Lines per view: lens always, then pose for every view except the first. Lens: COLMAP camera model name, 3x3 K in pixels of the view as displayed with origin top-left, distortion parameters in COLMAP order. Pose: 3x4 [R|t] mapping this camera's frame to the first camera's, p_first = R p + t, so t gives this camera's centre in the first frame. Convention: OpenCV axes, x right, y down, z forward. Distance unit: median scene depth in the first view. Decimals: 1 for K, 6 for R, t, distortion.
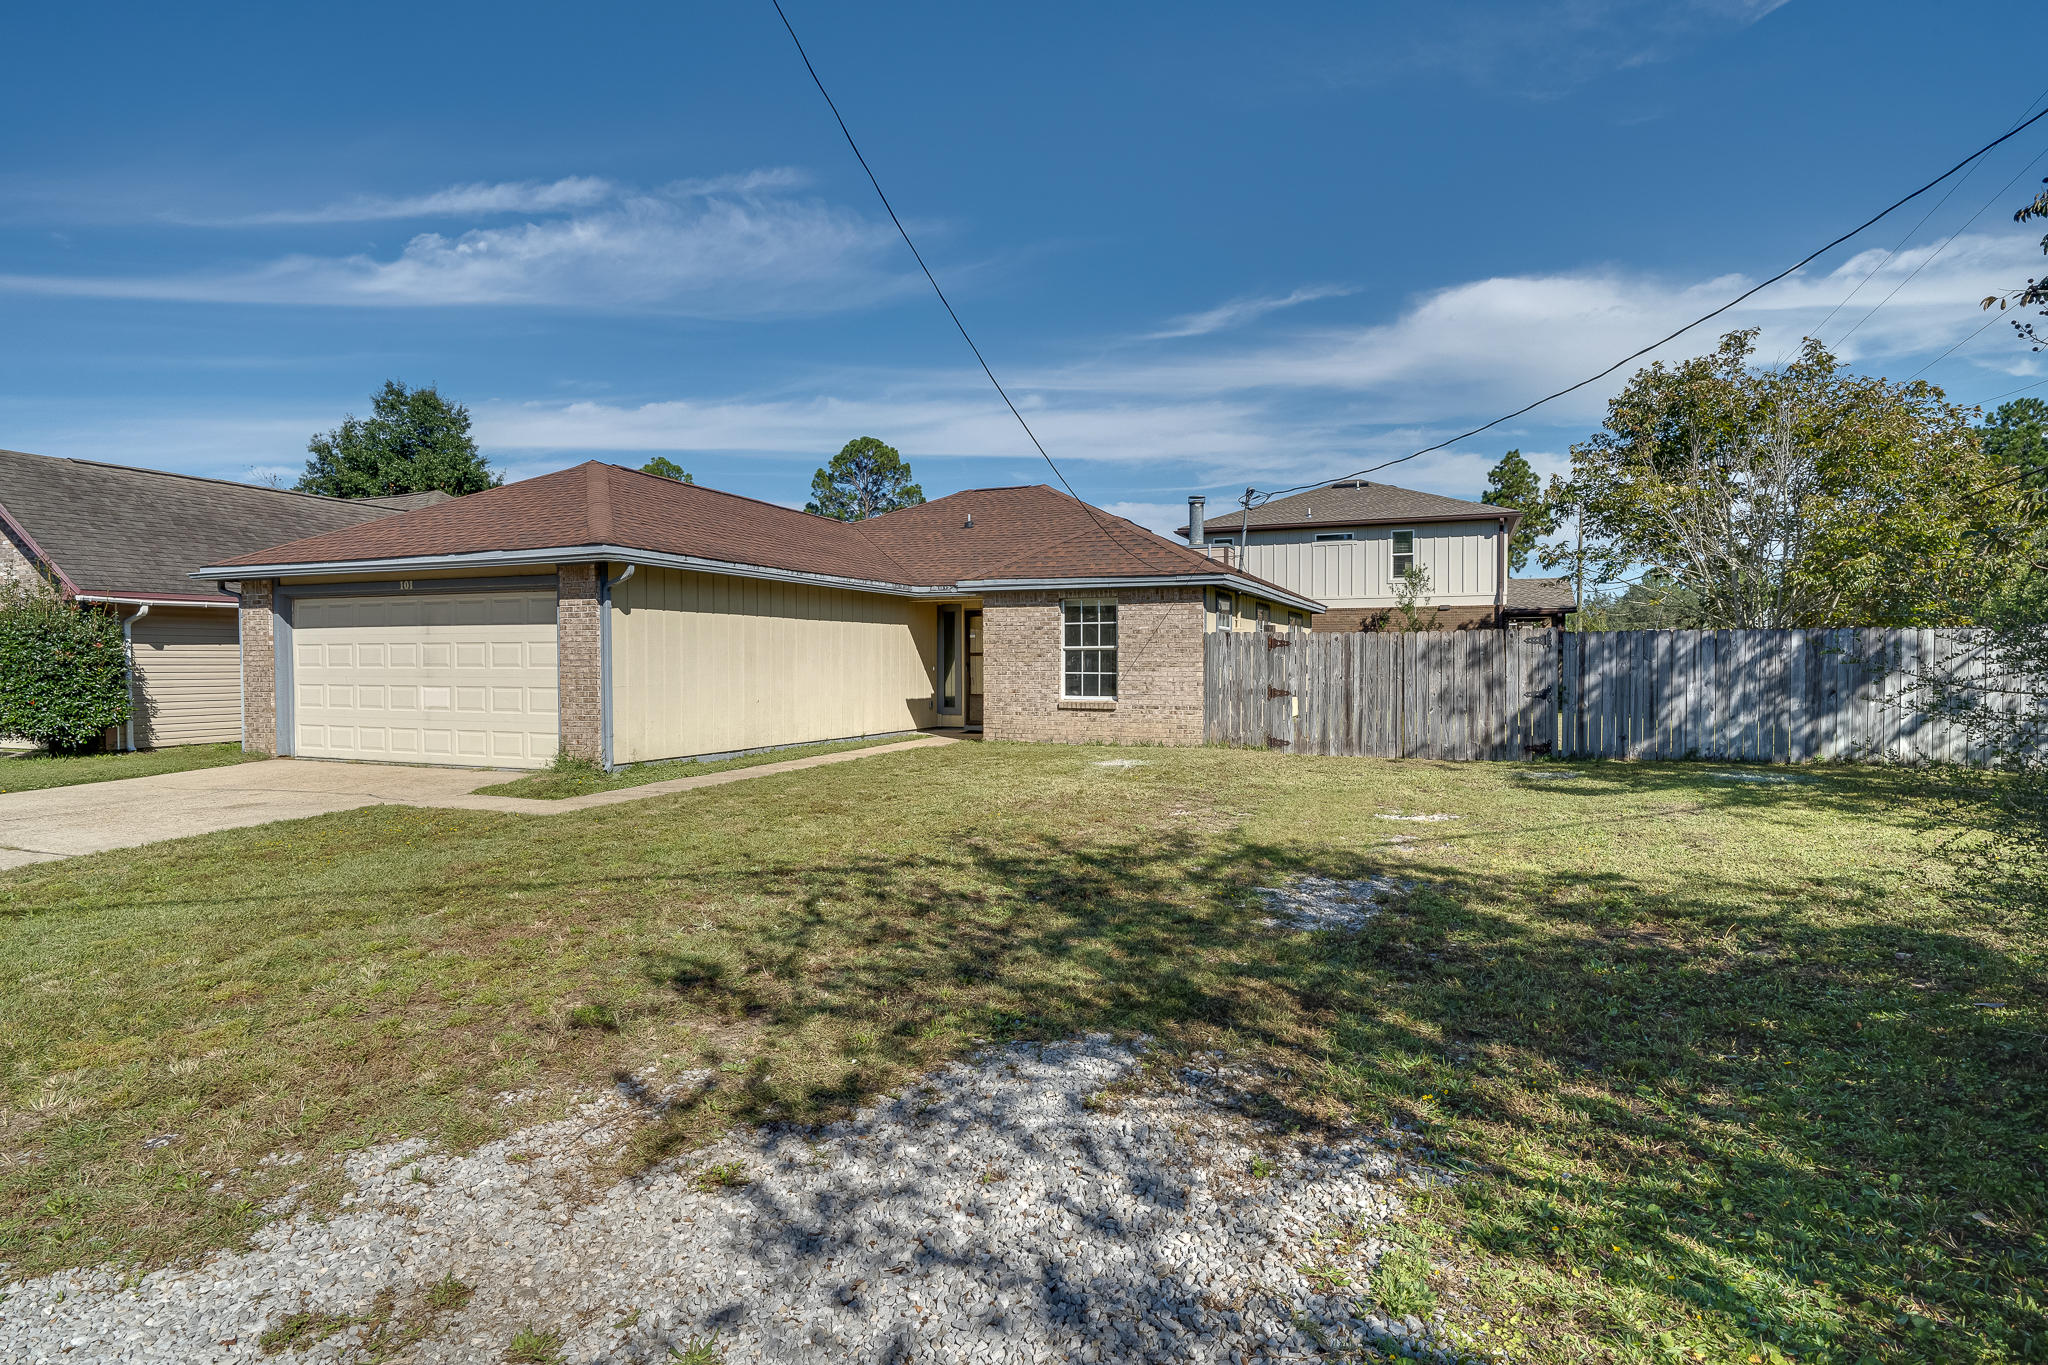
lens RADIAL K [[1071.1, 0, 1017.7], [0, 1071.1, 684.8], [0, 0, 1]] dist [0.001173, 0.001478]
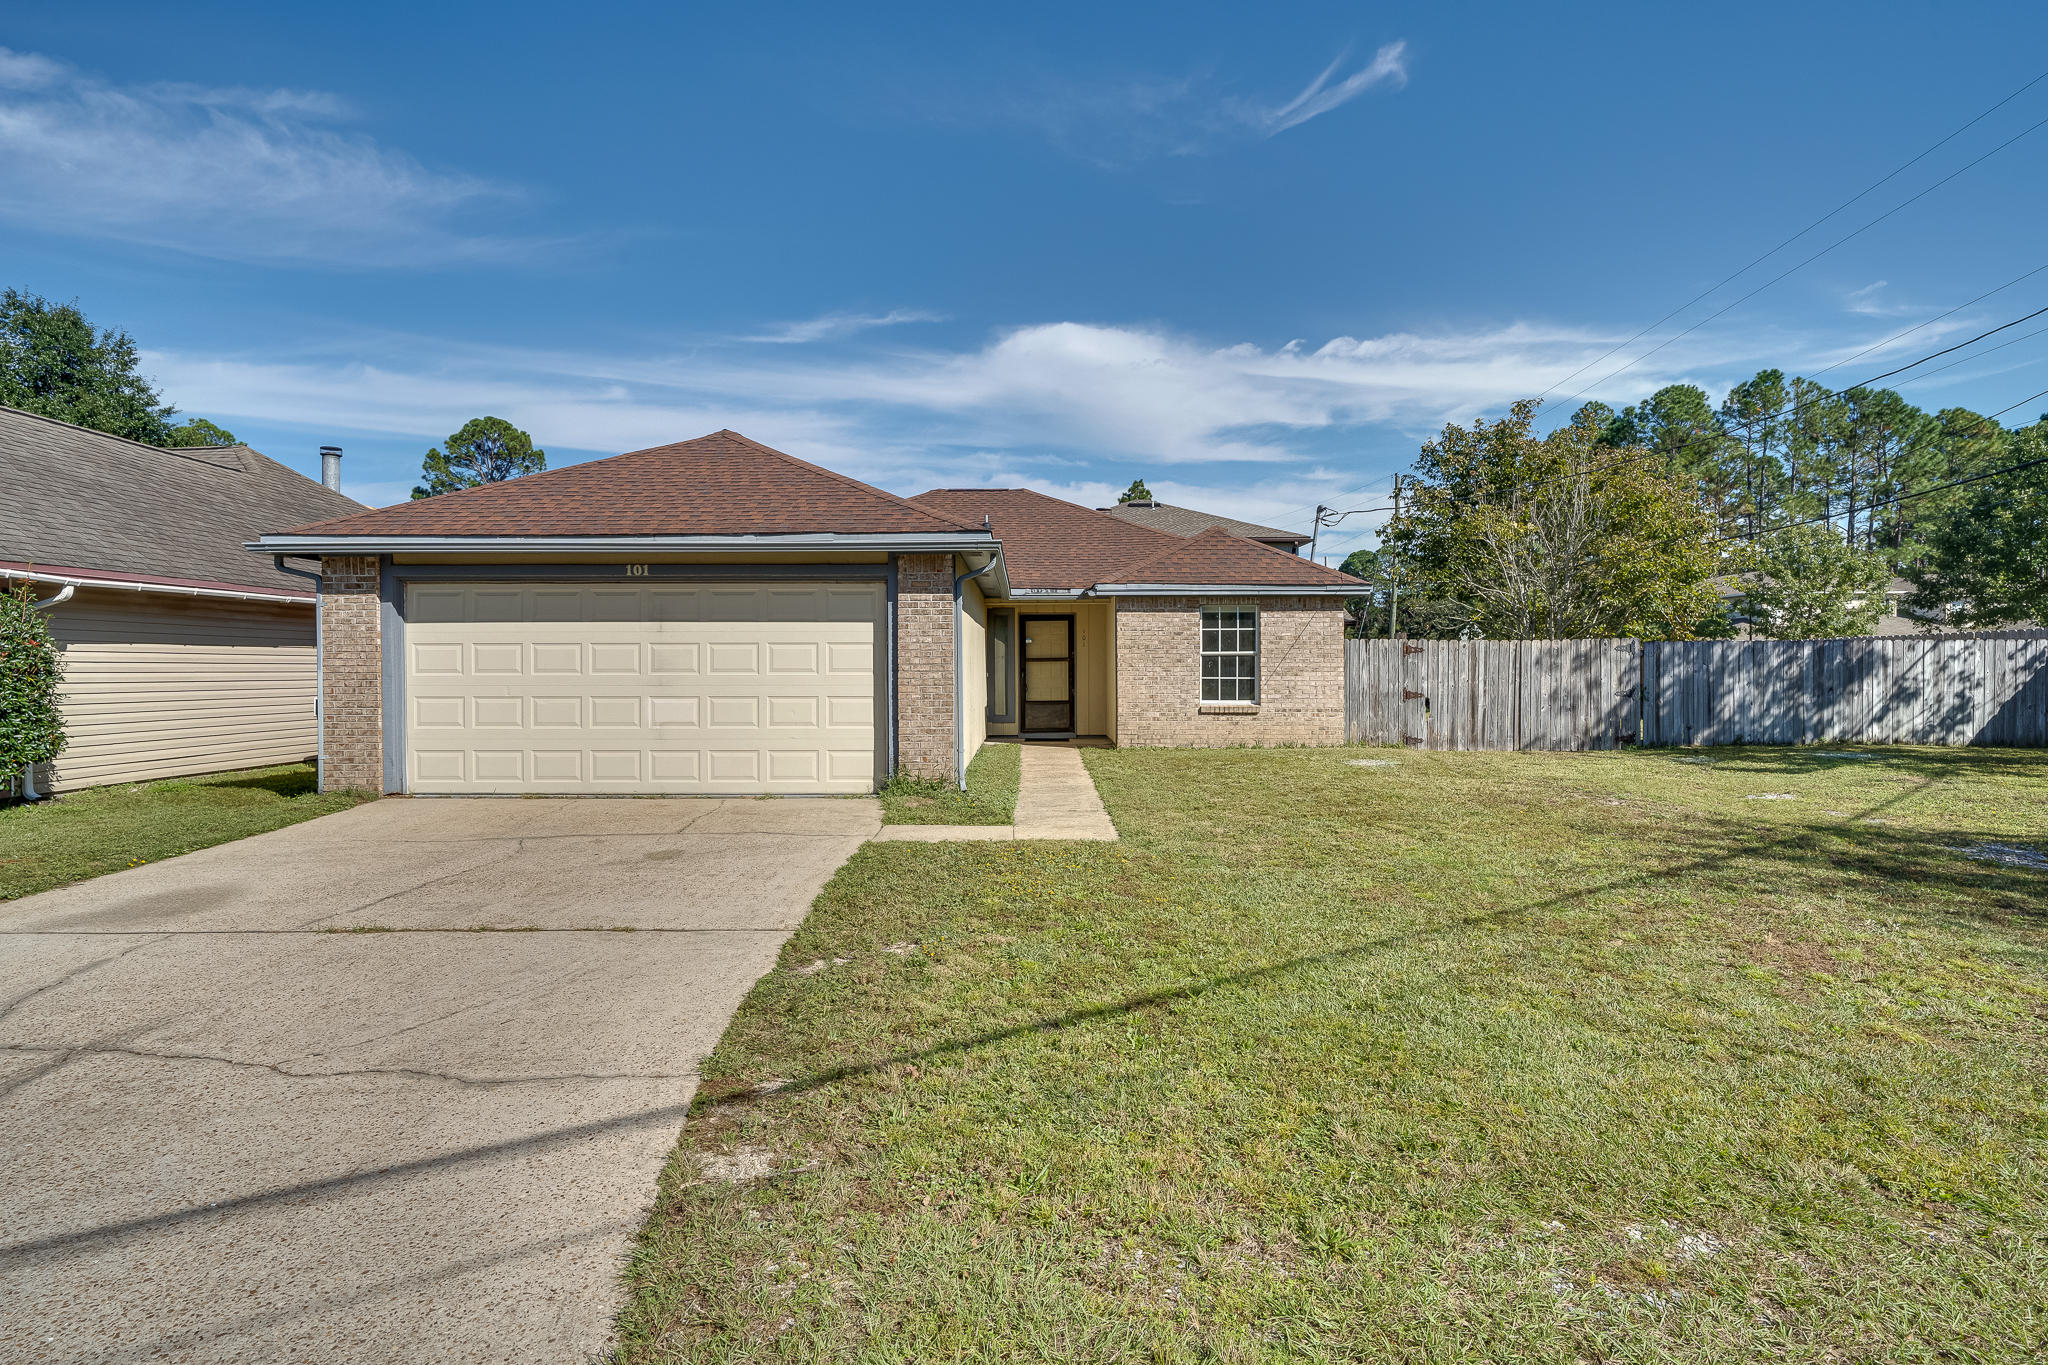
lens RADIAL K [[1071.1, 0, 1009.5], [0, 1071.1, 674.6], [0, 0, 1]] dist [0.001173, 0.001478]
pose [[0.925259, -0.003068, 0.379324, -0.508483], [0.009721, 0.999831, -0.015624, -0.000308], [-0.379212, 0.018143, 0.925132, 0.133536]]
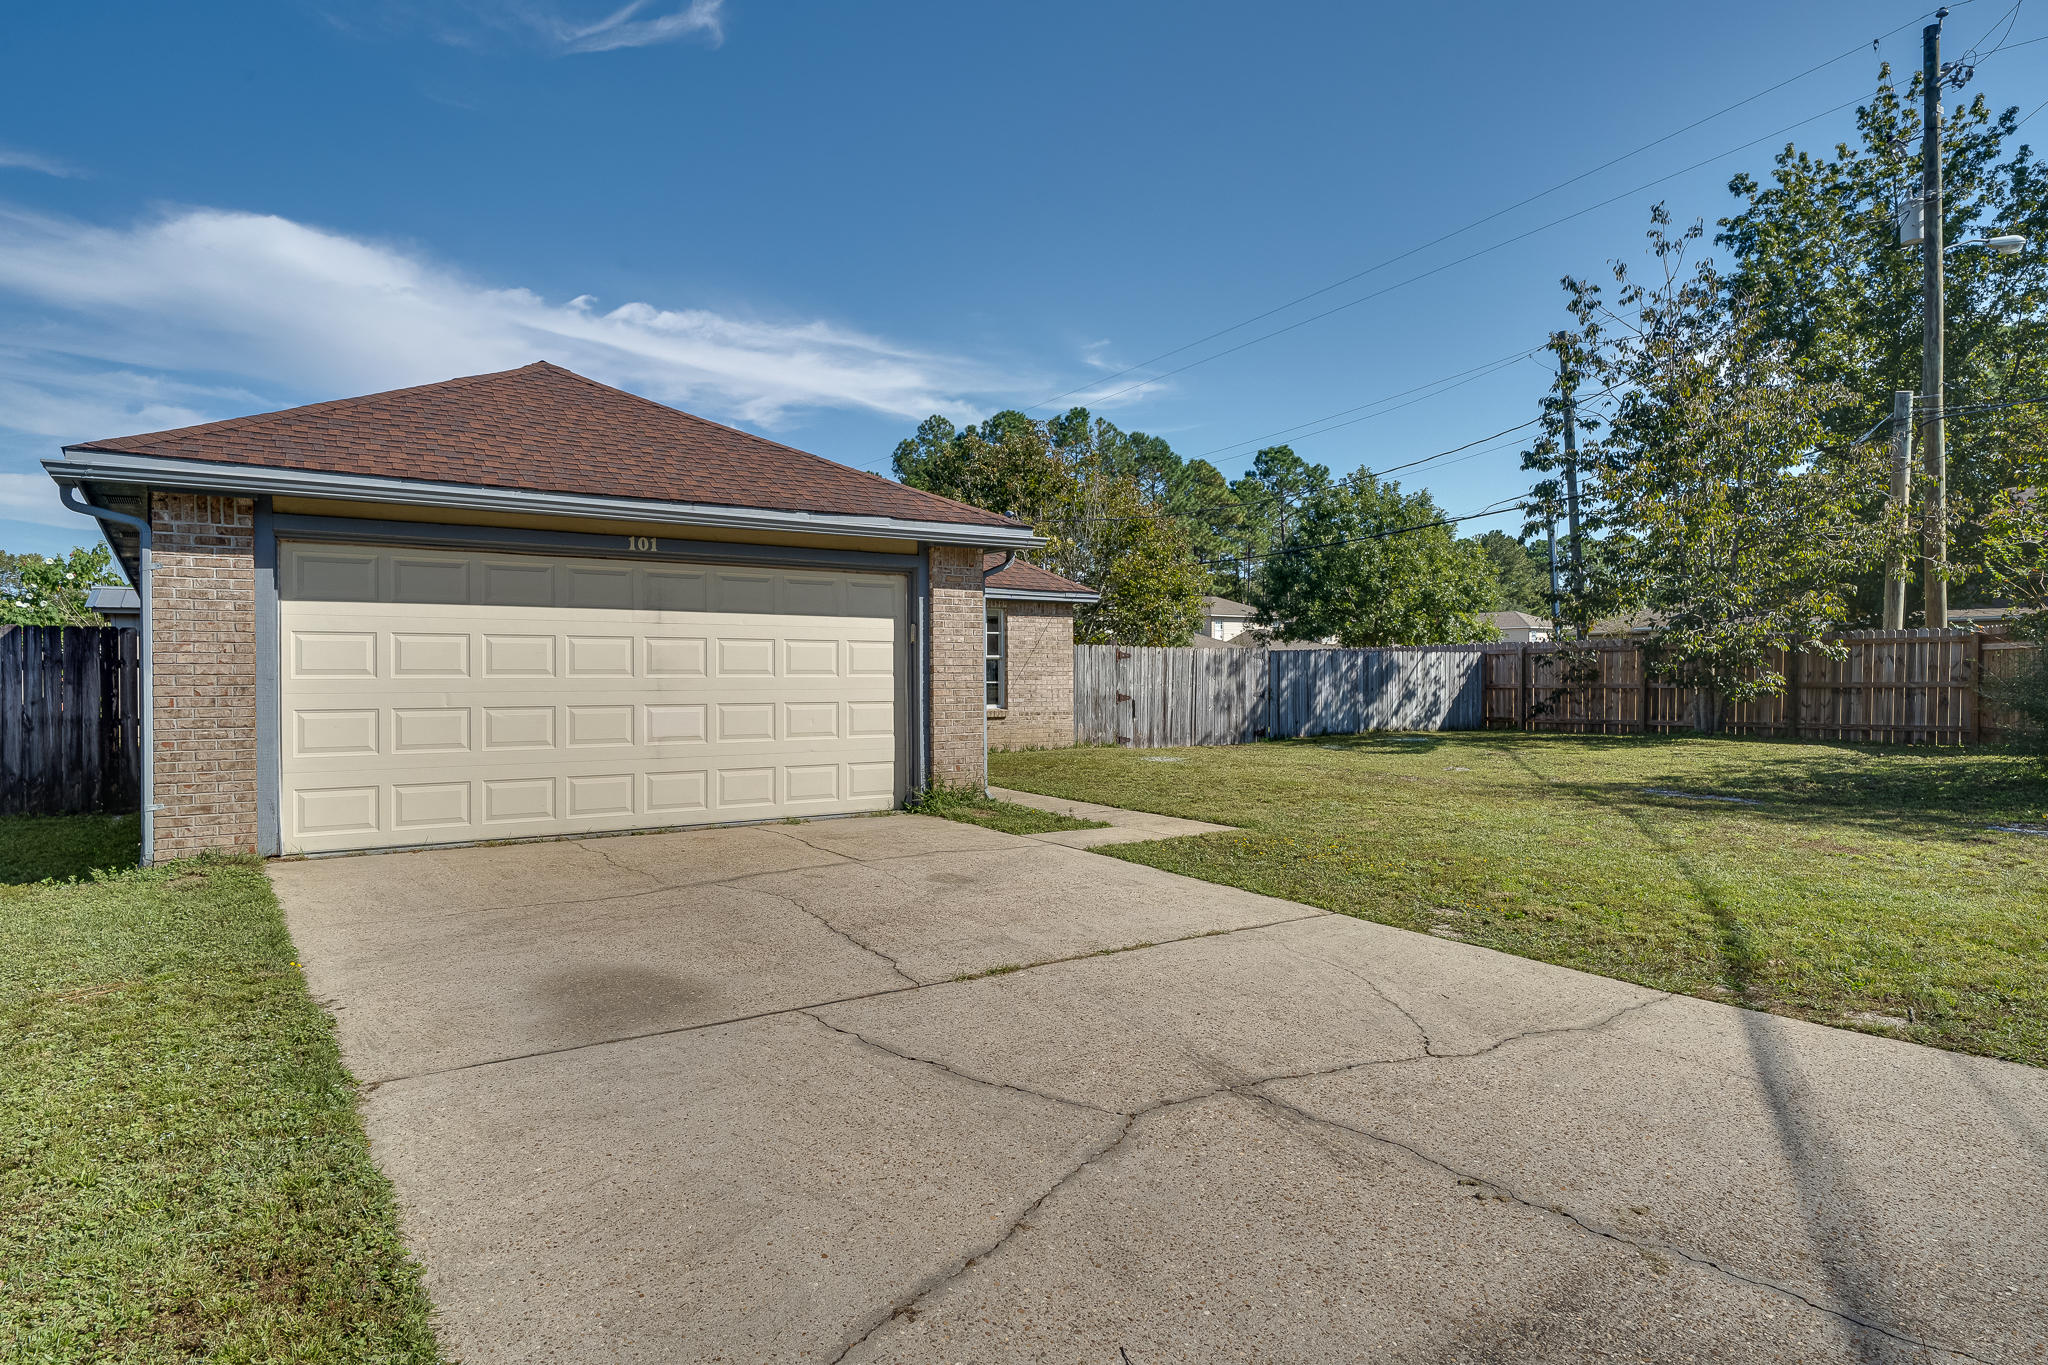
lens RADIAL K [[1212.1, 0, 1016.3], [0, 1212.1, 671.2], [0, 0, 1]] dist [0.005870, 0.001946]
pose [[0.529811, 0.002782, 0.848111, -0.869598], [0.020132, 0.999672, -0.015855, -0.002619], [-0.847876, 0.025475, 0.529581, 0.365172]]
